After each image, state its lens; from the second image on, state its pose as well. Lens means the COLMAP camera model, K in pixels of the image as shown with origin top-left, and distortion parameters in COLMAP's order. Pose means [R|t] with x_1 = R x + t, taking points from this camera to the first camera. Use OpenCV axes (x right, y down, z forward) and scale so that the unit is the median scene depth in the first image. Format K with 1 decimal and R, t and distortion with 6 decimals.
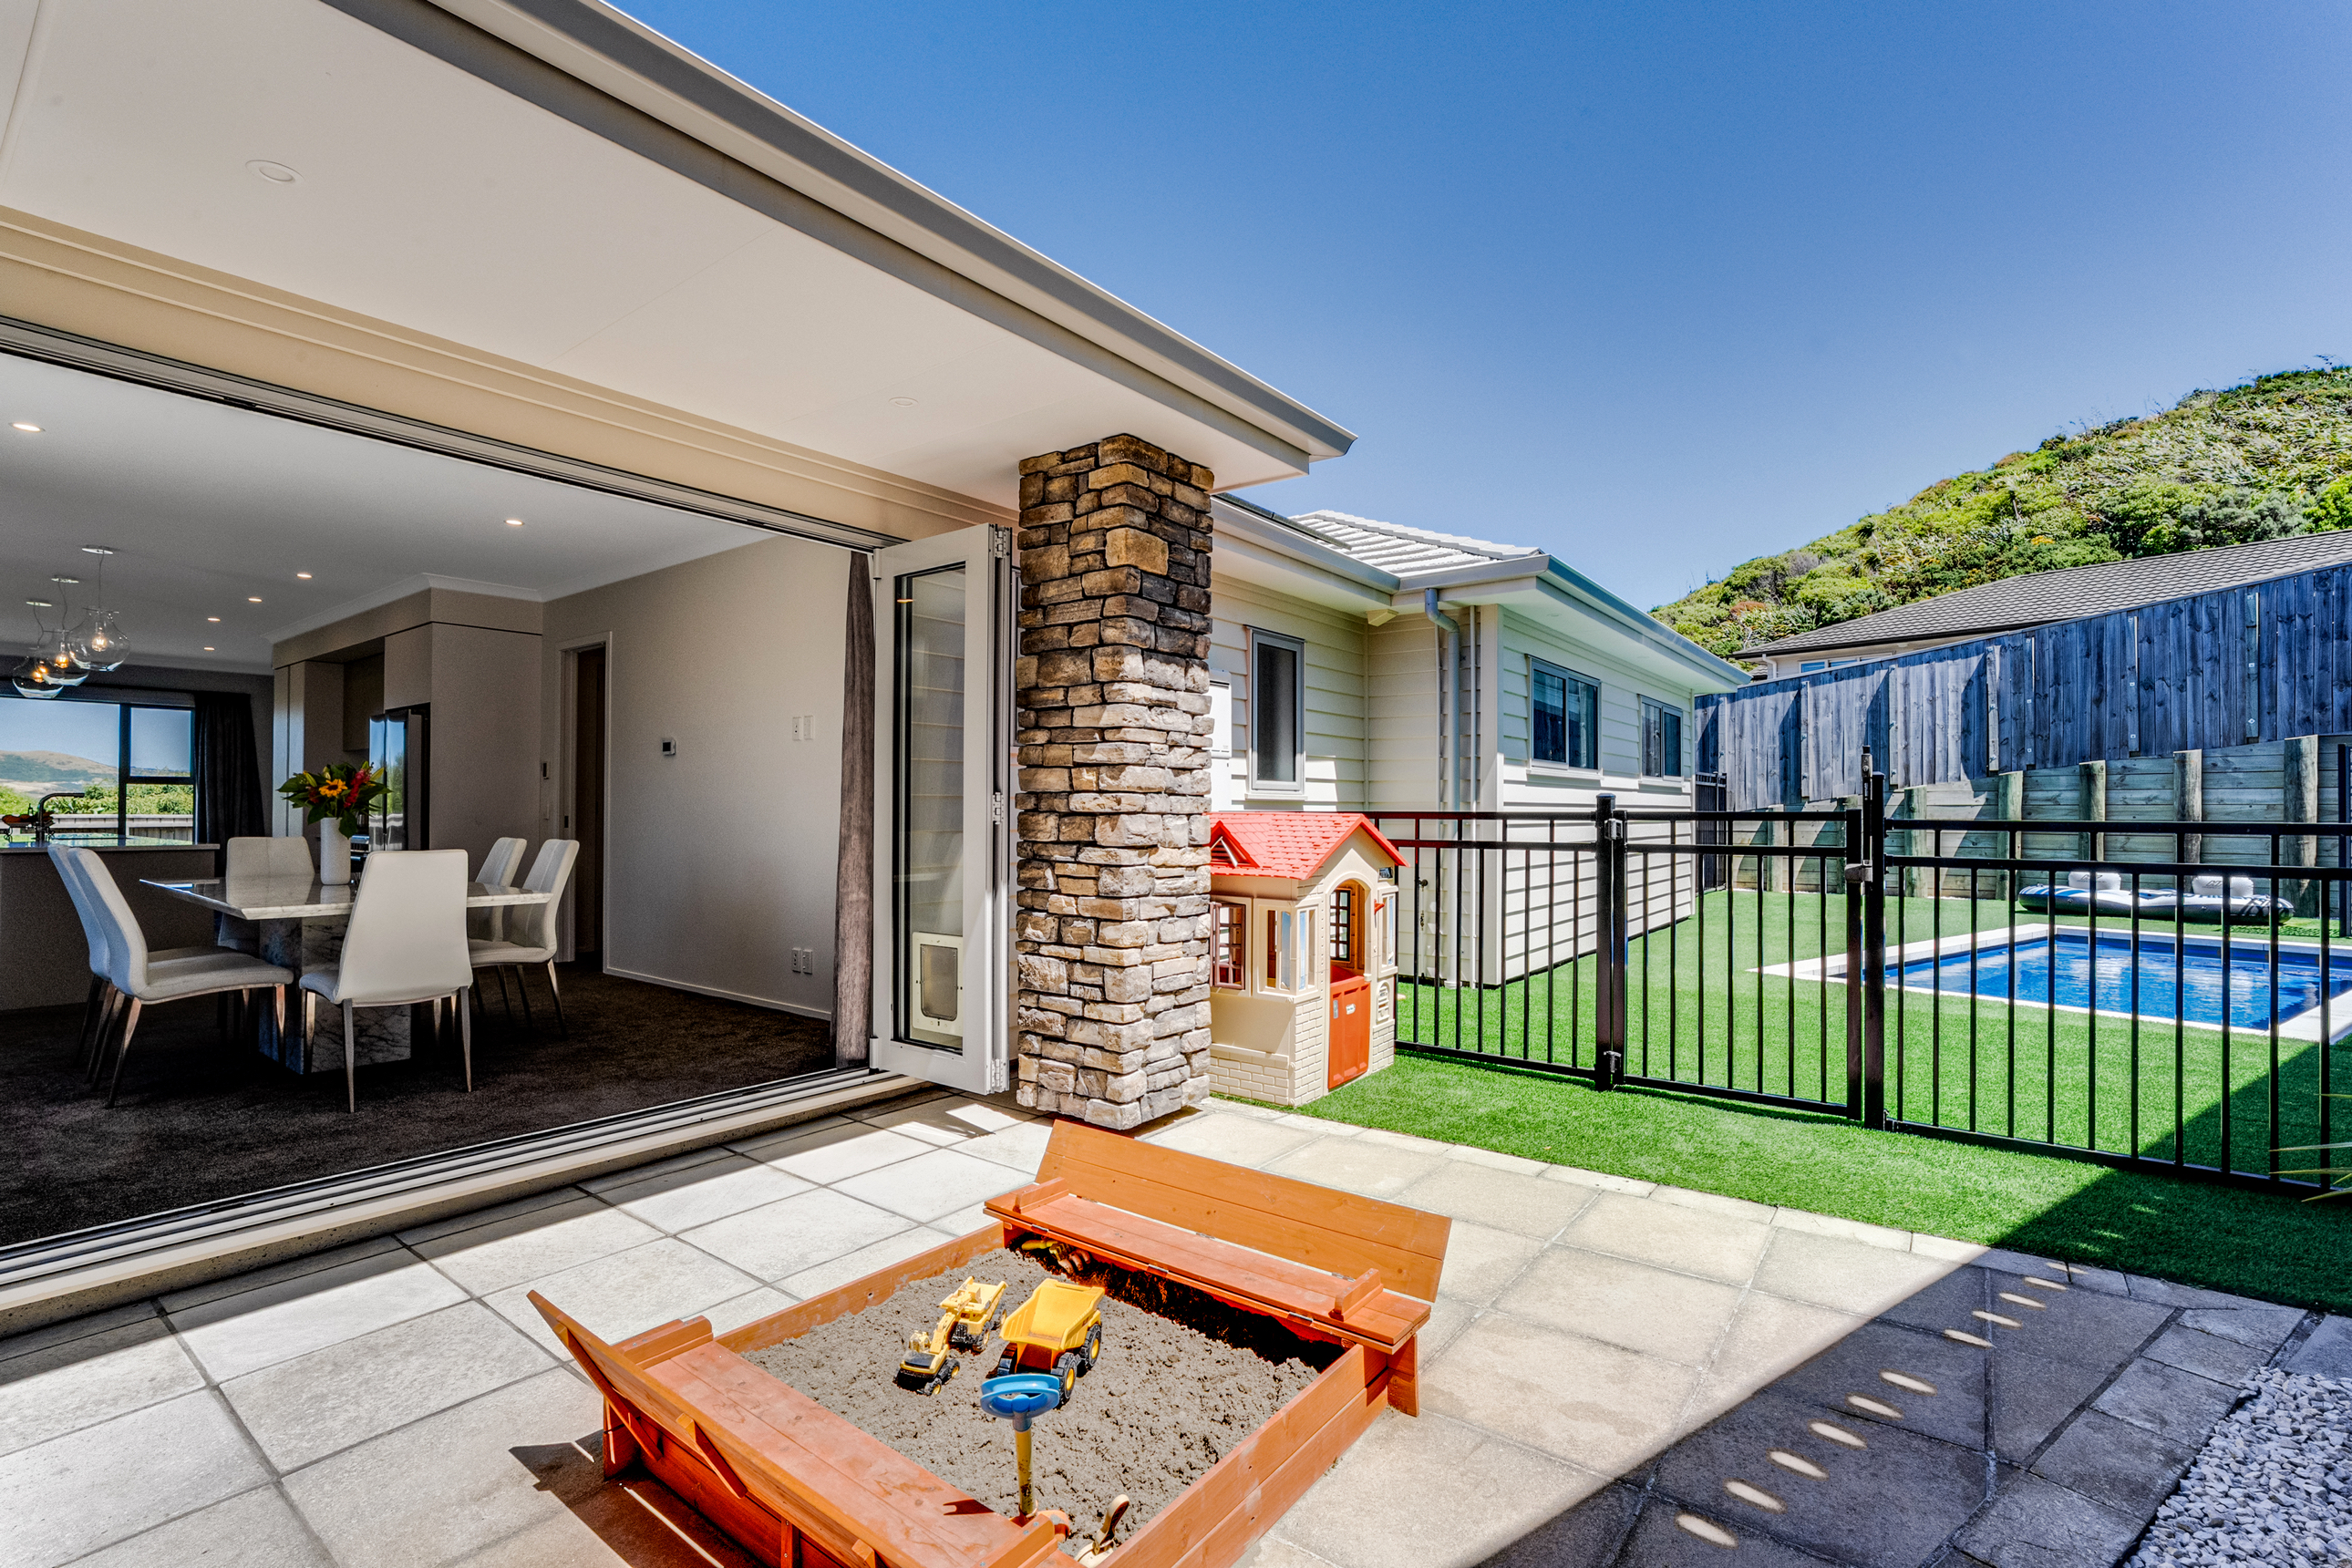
lens RADIAL K [[1063.3, 0, 1176.0], [0, 1063.3, 784.0], [0, 0, 1]] dist [-0.012868, -0.000176]
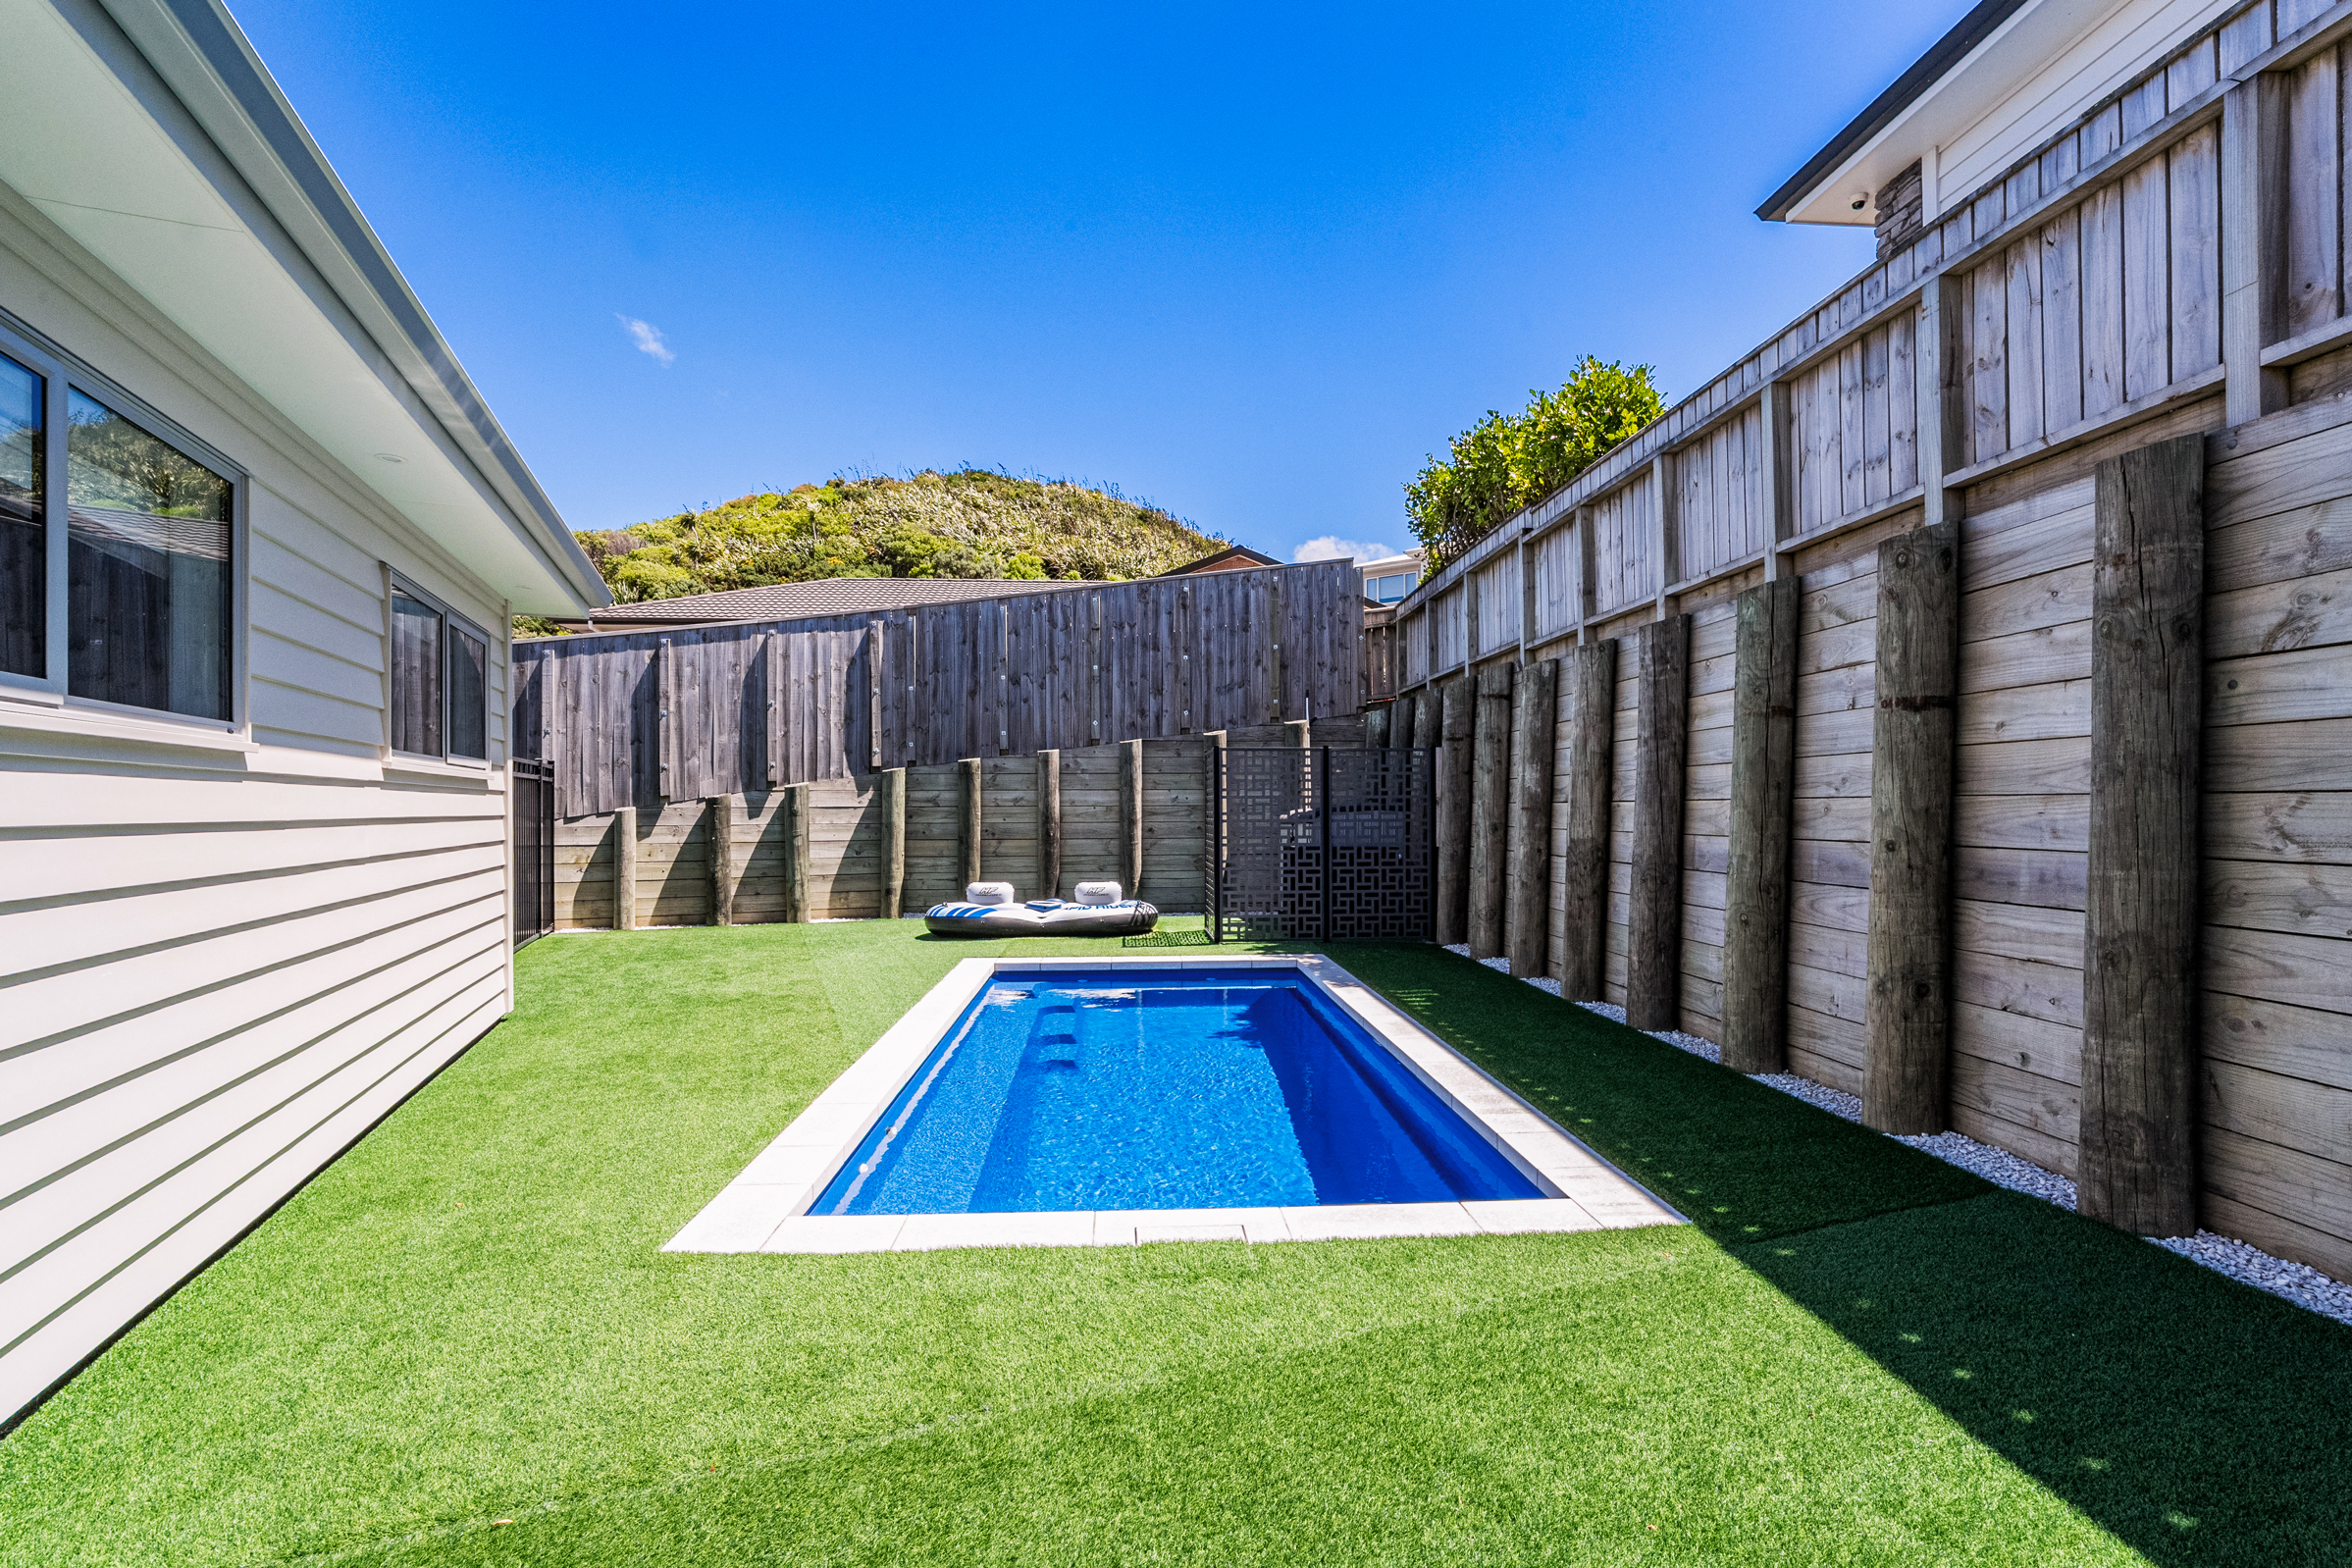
lens RADIAL K [[1066.8, 0, 1162.5], [0, 1066.8, 810.9], [0, 0, 1]] dist [-0.001563, 0.000117]
pose [[0.528106, -0.009232, 0.849128, 0.162697], [-0.015236, 0.999677, 0.020345, 0.002213], [-0.849042, -0.023681, 0.527795, 0.345231]]
